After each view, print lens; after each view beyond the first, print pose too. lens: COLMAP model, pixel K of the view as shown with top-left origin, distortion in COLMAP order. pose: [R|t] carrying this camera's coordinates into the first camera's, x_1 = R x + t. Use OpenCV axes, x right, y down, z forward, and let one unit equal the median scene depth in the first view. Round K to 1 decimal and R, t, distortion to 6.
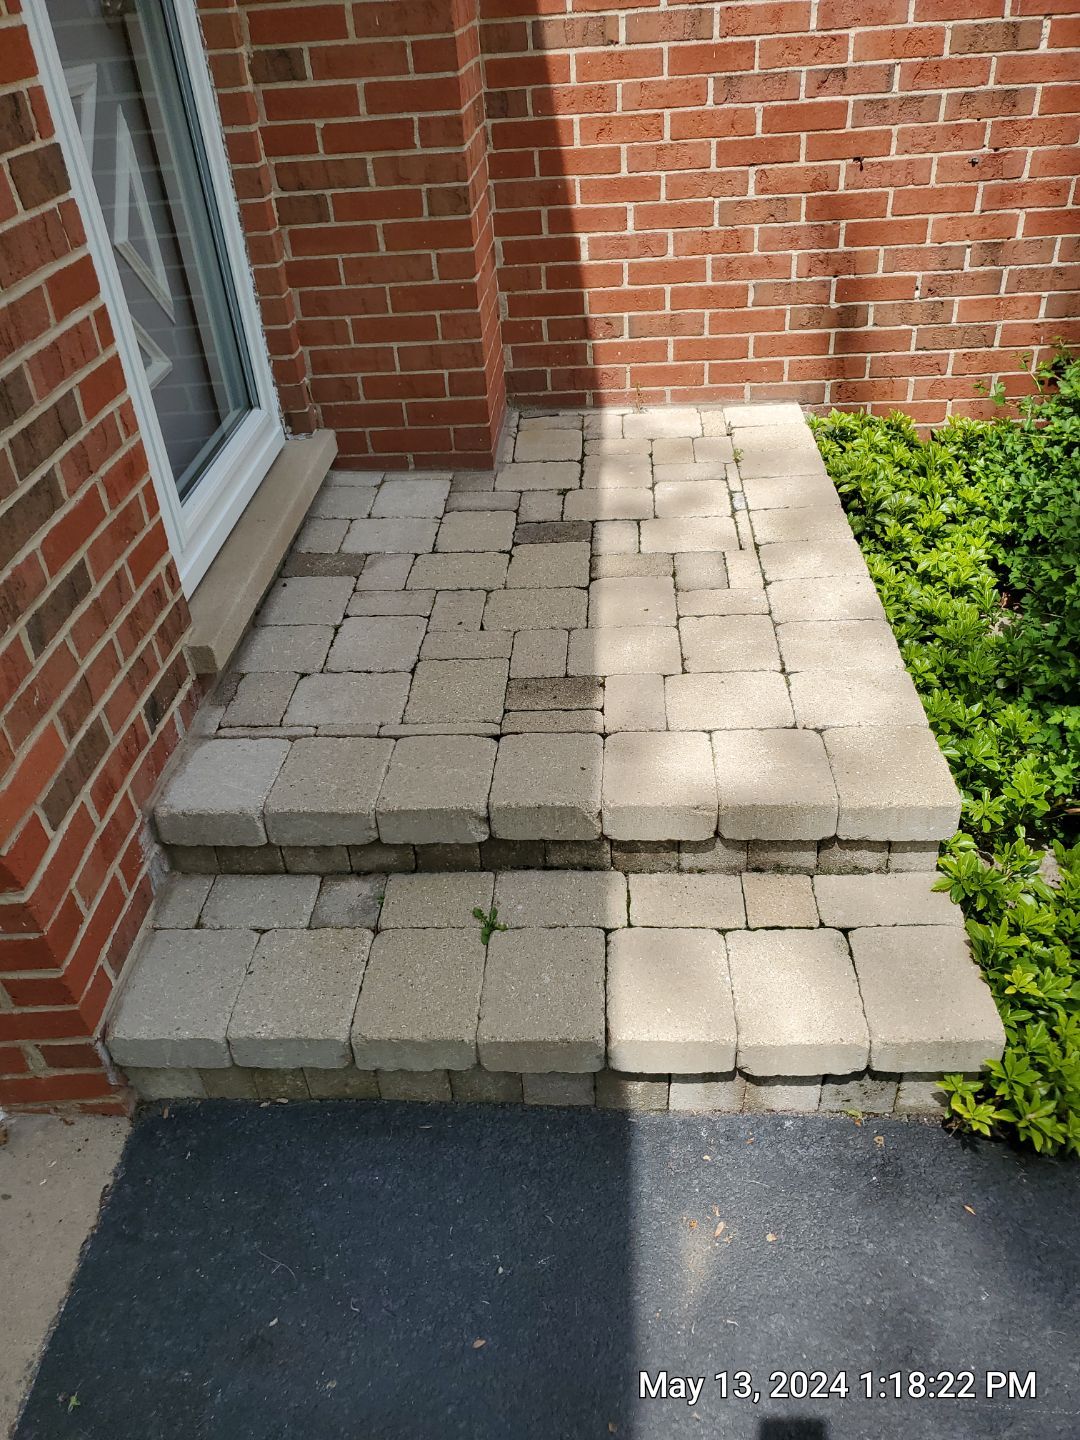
lens RADIAL K [[1094.1, 0, 548.3], [0, 1094.1, 737.8], [0, 0, 1]] dist [0.001366, 0.002774]
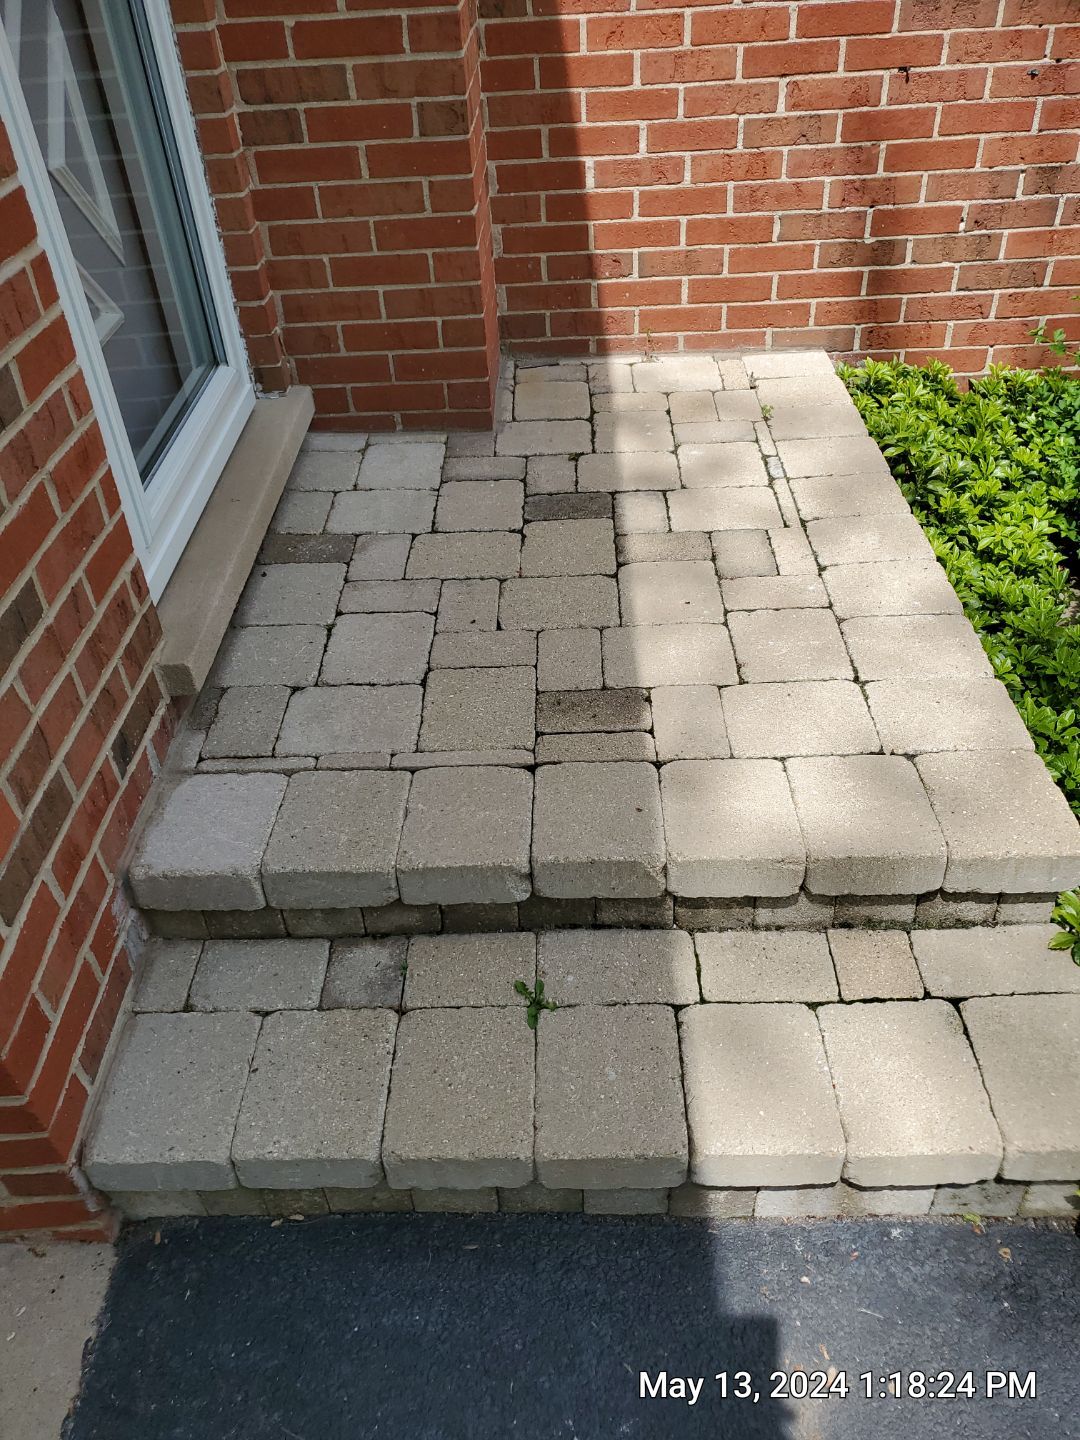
lens RADIAL K [[1110.2, 0, 548.4], [0, 1110.2, 741.2], [0, 0, 1]] dist [-0.027797, 0.059757]
pose [[0.999226, -0.016628, 0.035648, -0.049828], [0.014556, 0.998232, 0.057621, -0.054993], [-0.036544, -0.057057, 0.997702, 0.110157]]
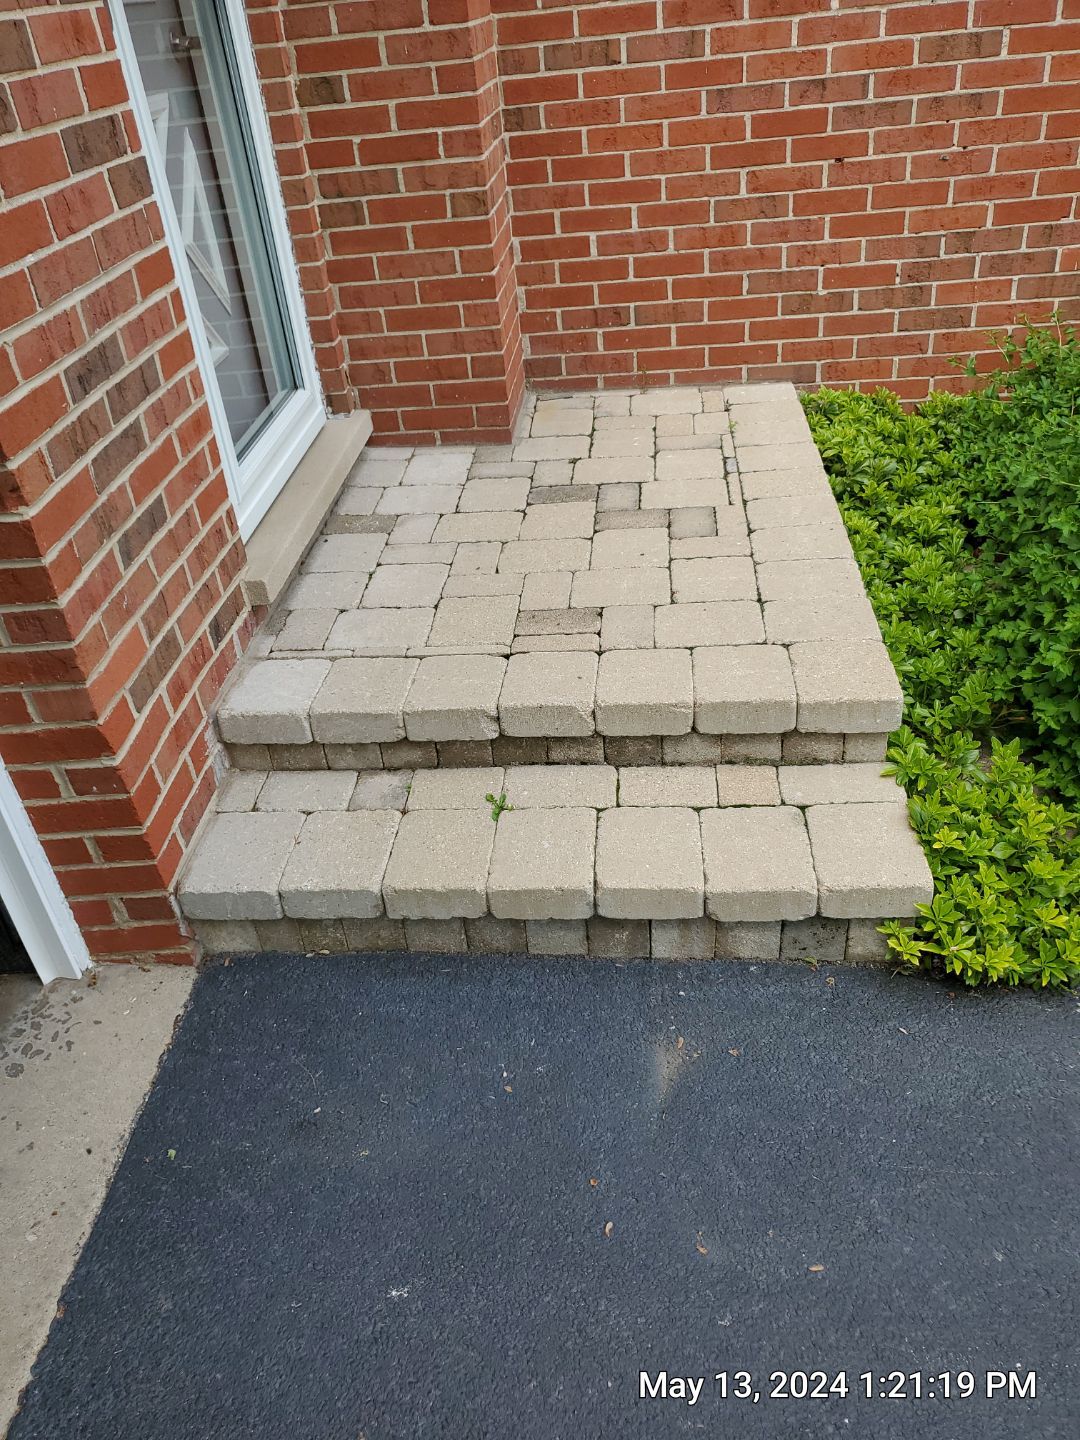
lens RADIAL K [[1080.1, 0, 540.0], [0, 1080.1, 720.0], [0, 0, 1]] dist [0.000612, -0.001882]
pose [[0.999168, -0.005029, -0.040460, 0.025885], [0.004170, 0.999765, -0.021276, 0.071781], [0.040558, 0.021090, 0.998955, -0.109088]]
